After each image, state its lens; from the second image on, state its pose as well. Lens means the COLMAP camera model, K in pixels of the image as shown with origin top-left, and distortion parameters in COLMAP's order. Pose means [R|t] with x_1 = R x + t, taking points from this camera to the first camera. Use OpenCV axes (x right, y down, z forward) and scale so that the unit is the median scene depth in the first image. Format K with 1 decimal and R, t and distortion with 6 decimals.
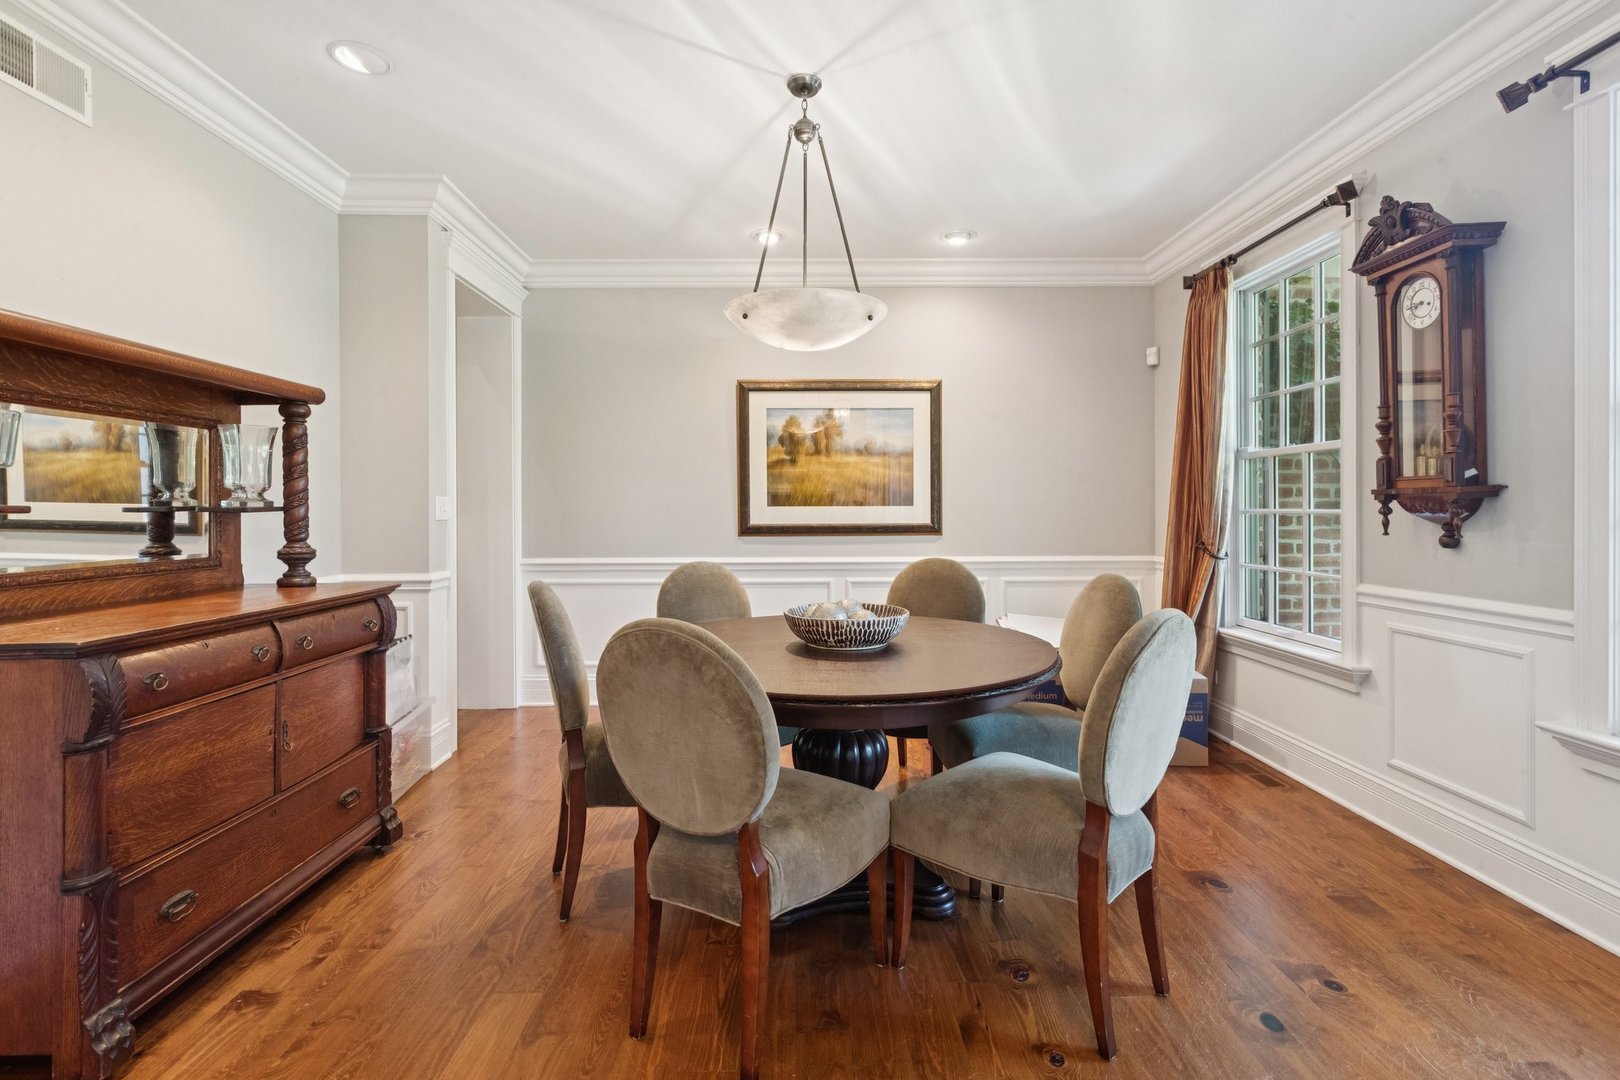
lens RADIAL K [[742.9, 0, 808.6], [0, 742.9, 526.4], [0, 0, 1]] dist [0.008086, -0.001656]
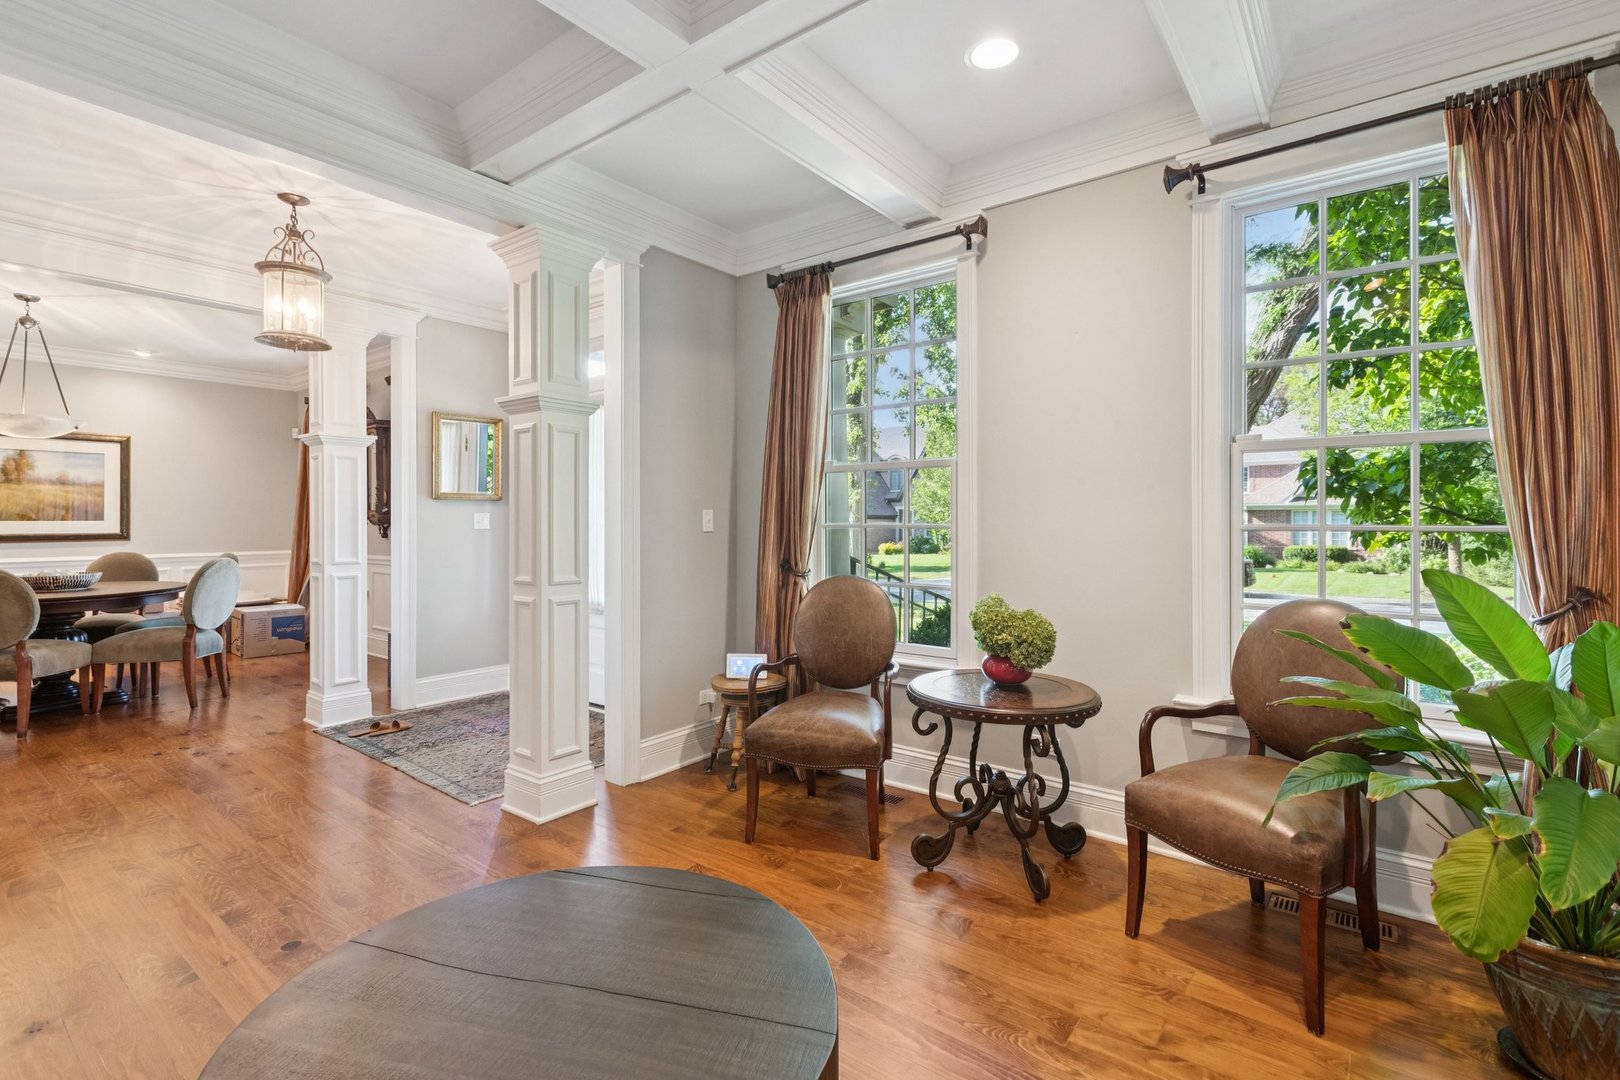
lens RADIAL K [[742.9, 0, 809.4], [0, 742.9, 523.2], [0, 0, 1]] dist [0.008086, -0.001656]
pose [[0.616649, 0.003129, 0.787232, -0.161323], [0.005252, 0.999953, -0.008088, -0.003902], [-0.787221, 0.009122, 0.616604, -1.000034]]
